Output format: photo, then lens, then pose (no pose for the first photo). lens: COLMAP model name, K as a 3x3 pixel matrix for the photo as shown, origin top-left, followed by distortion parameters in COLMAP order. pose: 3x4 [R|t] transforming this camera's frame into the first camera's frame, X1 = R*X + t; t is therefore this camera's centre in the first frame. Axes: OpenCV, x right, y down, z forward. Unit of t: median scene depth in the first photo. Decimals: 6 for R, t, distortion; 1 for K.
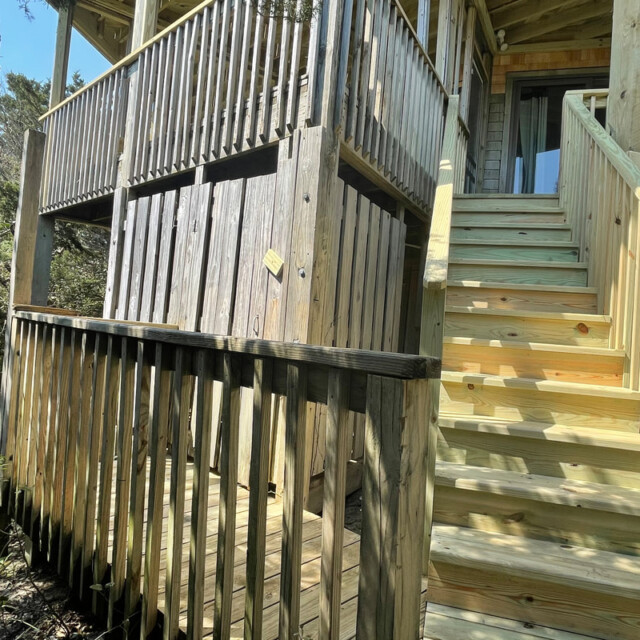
lens RADIAL K [[342.2, 0, 320.0], [0, 342.2, 320.0], [0, 0, 1]] dist [-0.003135, 0.000483]
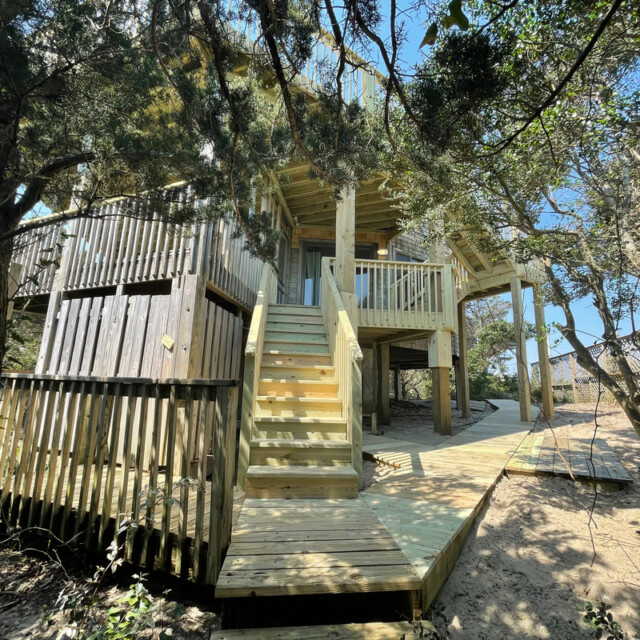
lens RADIAL K [[342.2, 0, 320.0], [0, 342.2, 320.0], [0, 0, 1]] dist [-0.003135, 0.000483]
pose [[0.921382, 0.028276, 0.387628, -0.091270], [0.039534, 0.985358, -0.165849, 0.051467], [-0.386642, 0.168135, 0.906774, -0.962990]]
